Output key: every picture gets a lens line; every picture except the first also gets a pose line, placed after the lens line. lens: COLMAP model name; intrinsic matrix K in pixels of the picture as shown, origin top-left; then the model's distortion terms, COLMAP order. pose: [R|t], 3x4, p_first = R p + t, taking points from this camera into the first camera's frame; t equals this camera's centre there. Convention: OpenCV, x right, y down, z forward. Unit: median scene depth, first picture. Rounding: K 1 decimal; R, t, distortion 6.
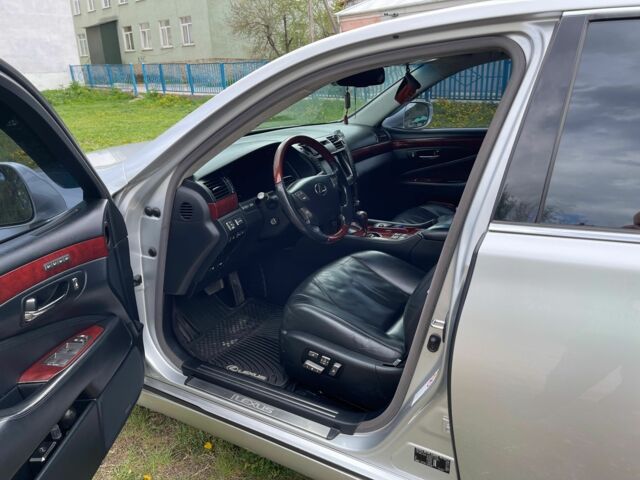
lens RADIAL K [[561.0, 0, 320.0], [0, 561.0, 240.0], [0, 0, 1]] dist [-0.001652, -0.001415]
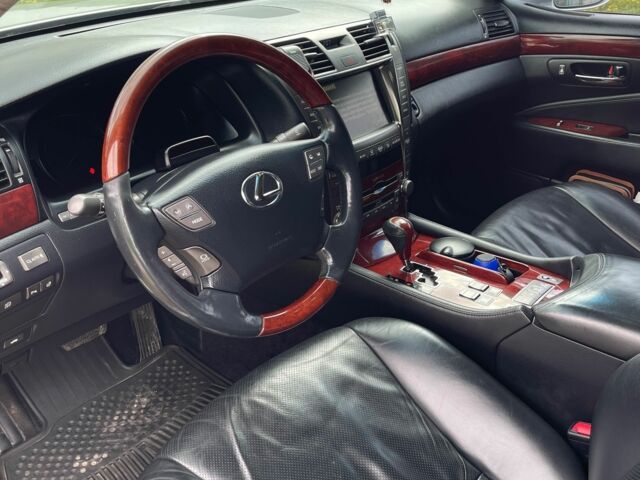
lens RADIAL K [[577.8, 0, 320.3], [0, 577.8, 228.9], [0, 0, 1]] dist [0.055562, 0.002584]
pose [[0.971877, 0.130458, -0.196052, 0.097382], [-0.088974, 0.974241, 0.207217, -0.123618], [0.218035, -0.183946, 0.958449, 0.543306]]
